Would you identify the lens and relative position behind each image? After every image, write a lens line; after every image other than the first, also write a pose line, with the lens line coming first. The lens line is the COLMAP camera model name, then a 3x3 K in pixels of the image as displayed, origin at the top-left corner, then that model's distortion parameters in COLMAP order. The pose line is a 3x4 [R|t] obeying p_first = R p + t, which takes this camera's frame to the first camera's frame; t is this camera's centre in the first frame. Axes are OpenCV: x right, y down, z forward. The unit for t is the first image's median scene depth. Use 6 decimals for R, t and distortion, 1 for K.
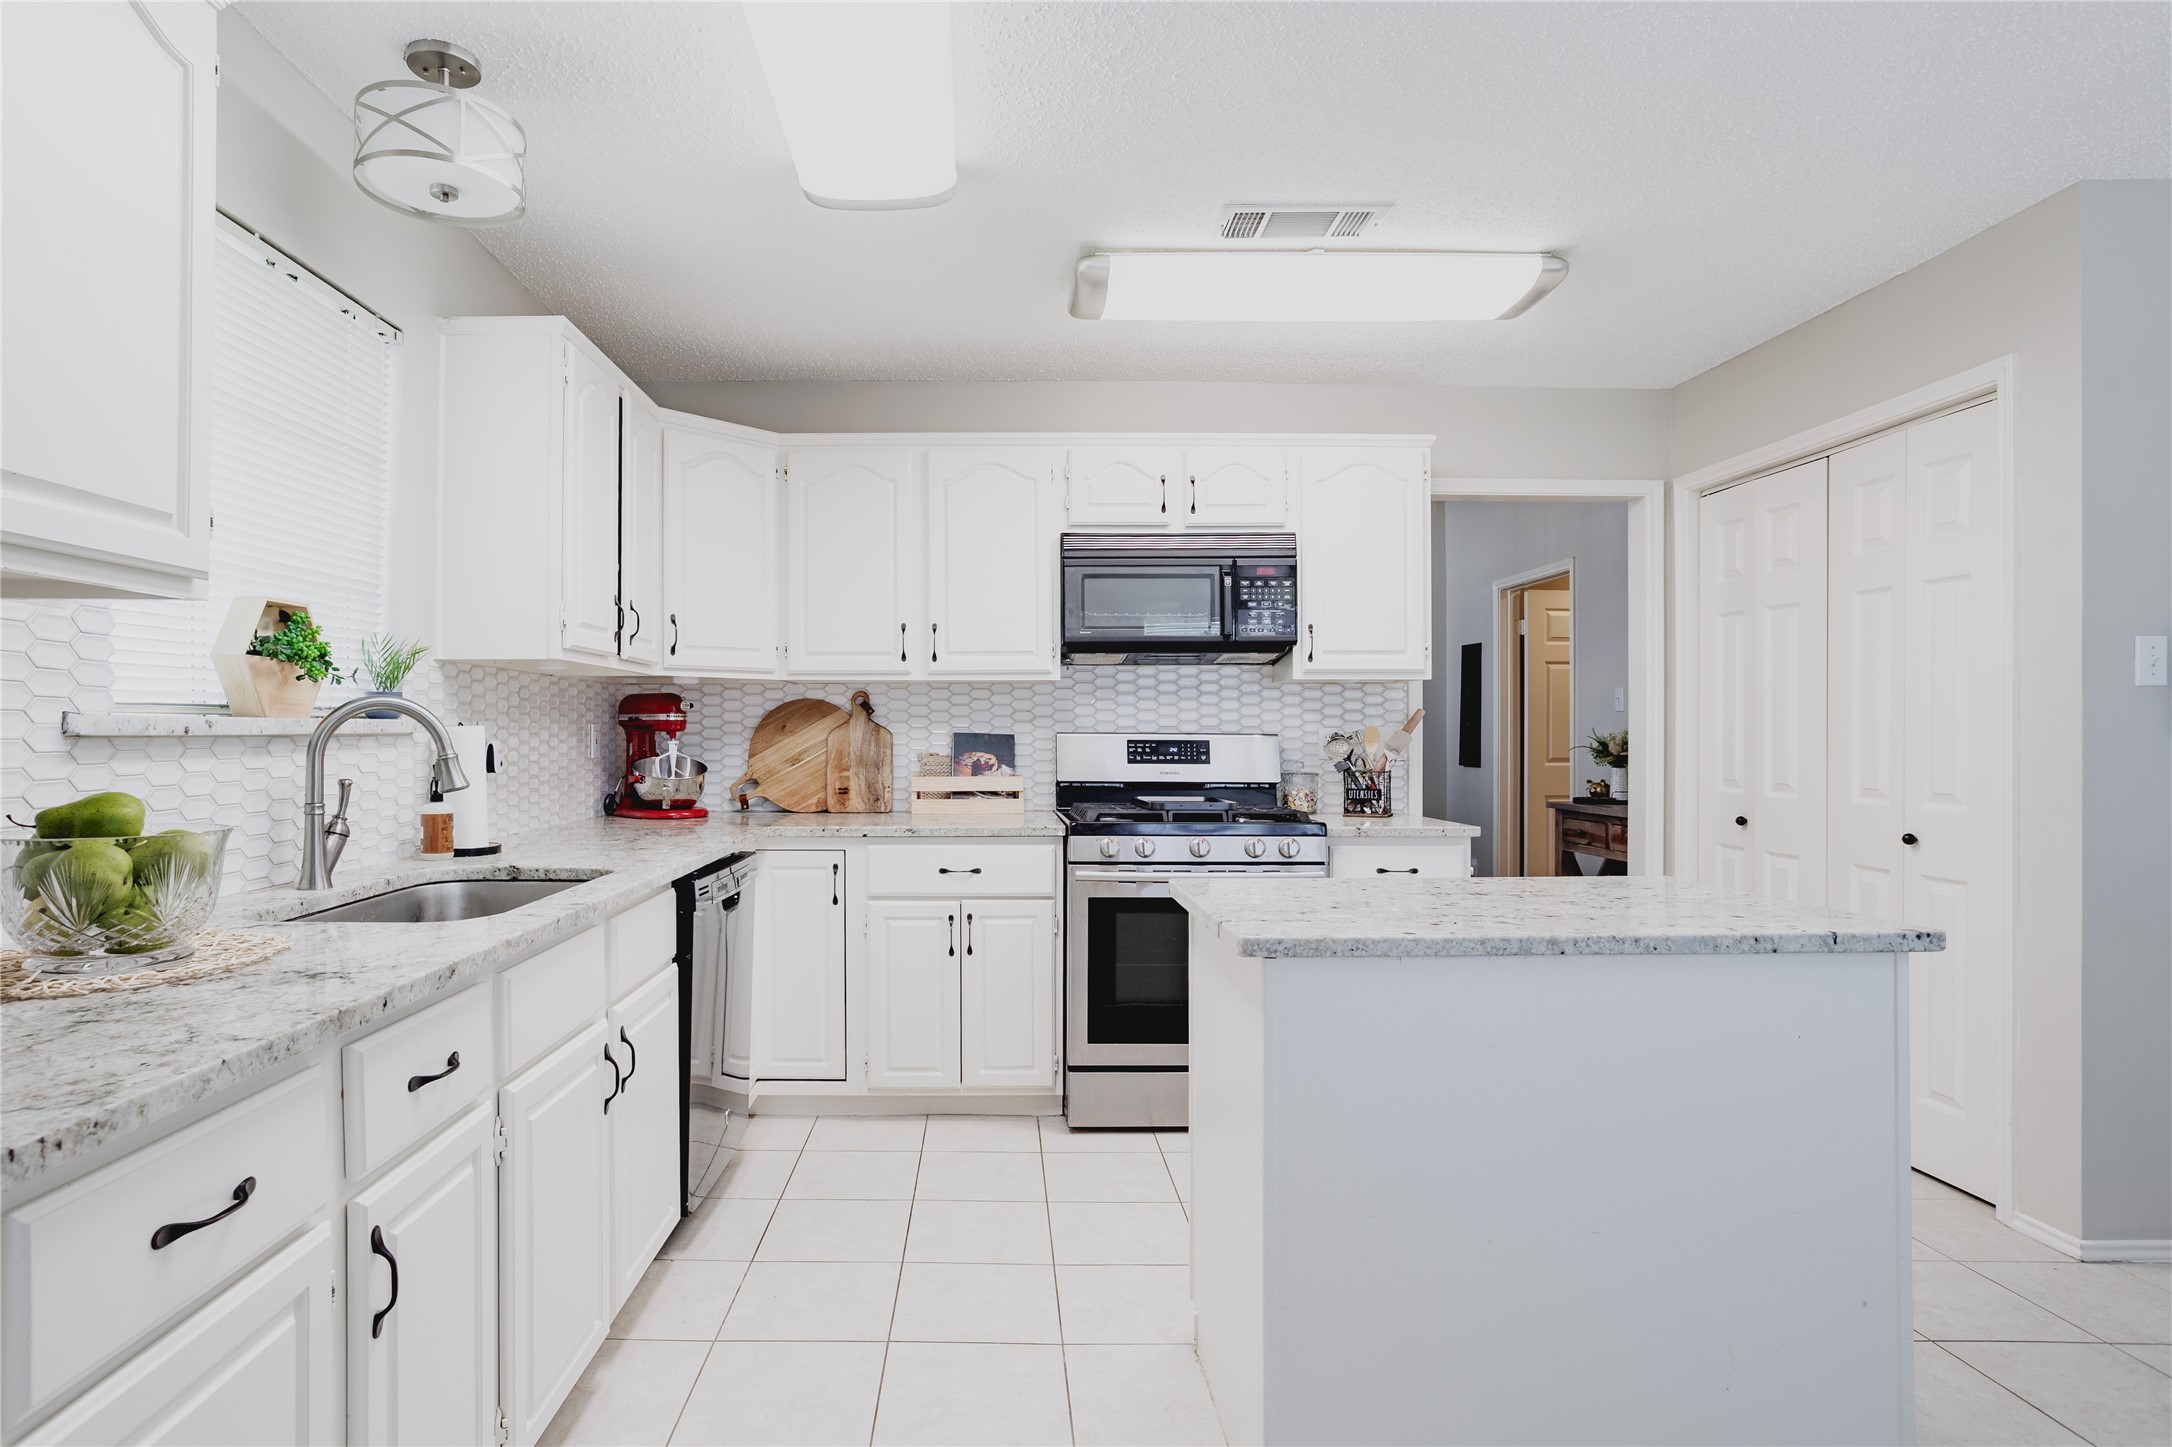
lens RADIAL K [[1110.7, 0, 1078.9], [0, 1110.7, 737.3], [0, 0, 1]] dist [-0.014812, 0.000134]
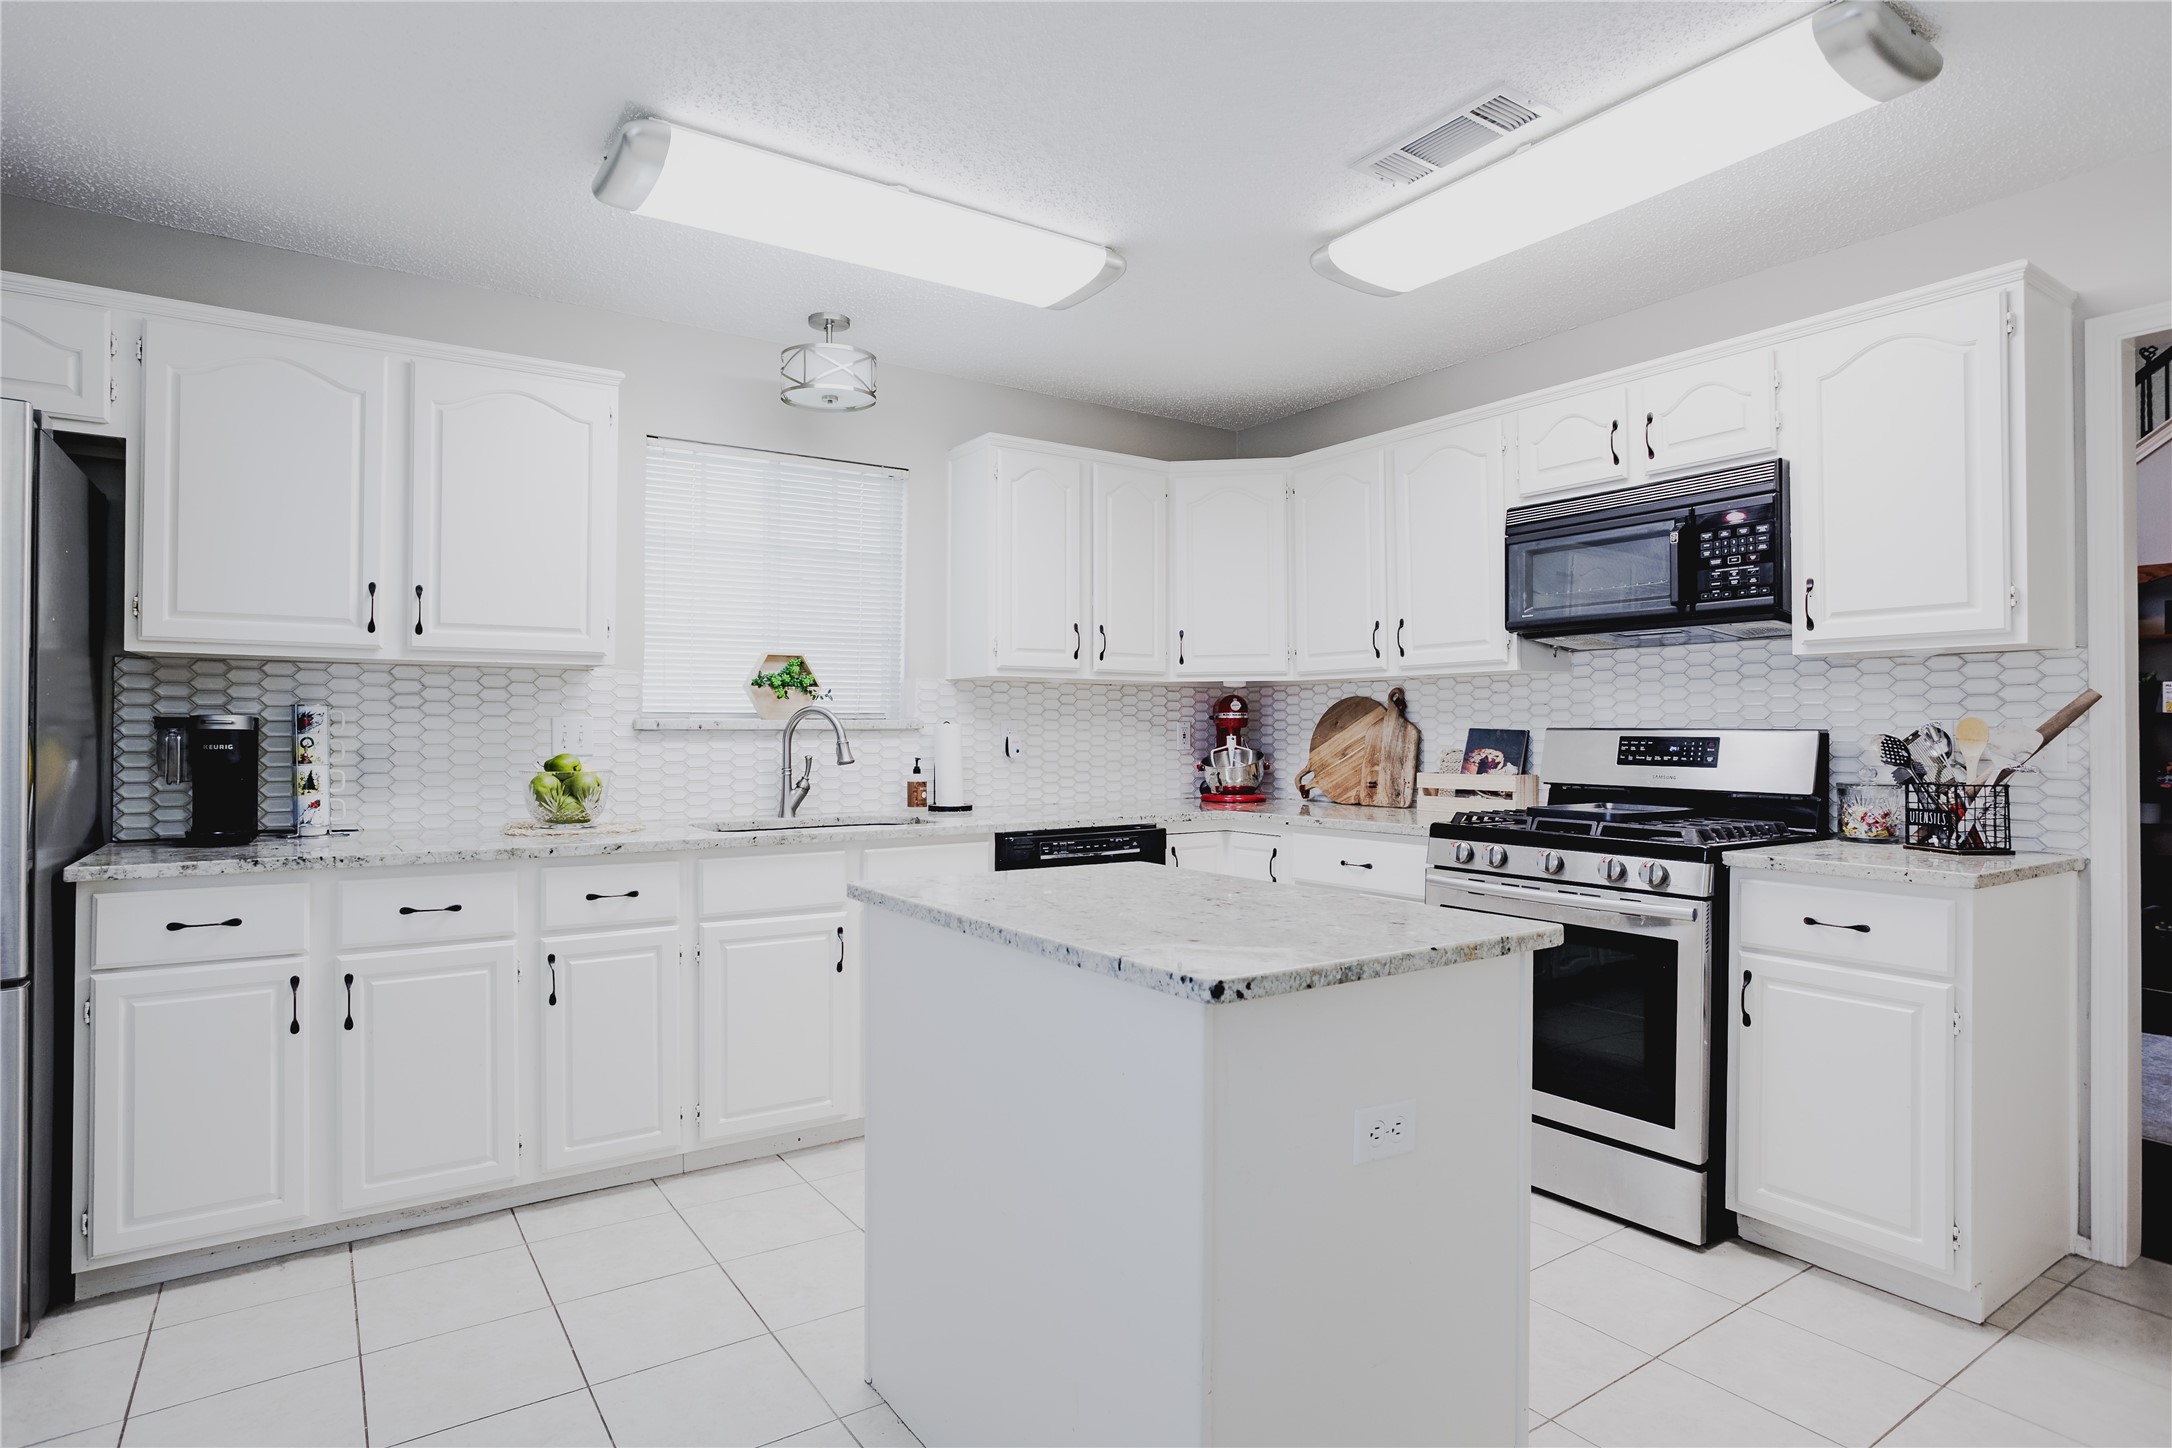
lens RADIAL K [[1146.2, 0, 1093.6], [0, 1146.2, 718.7], [0, 0, 1]] dist [-0.027839, 0.020752]
pose [[0.575213, -0.008901, -0.817955, 0.526708], [-0.003301, 0.999907, -0.013202, 0.001671], [0.817997, 0.010294, 0.575130, 0.177134]]
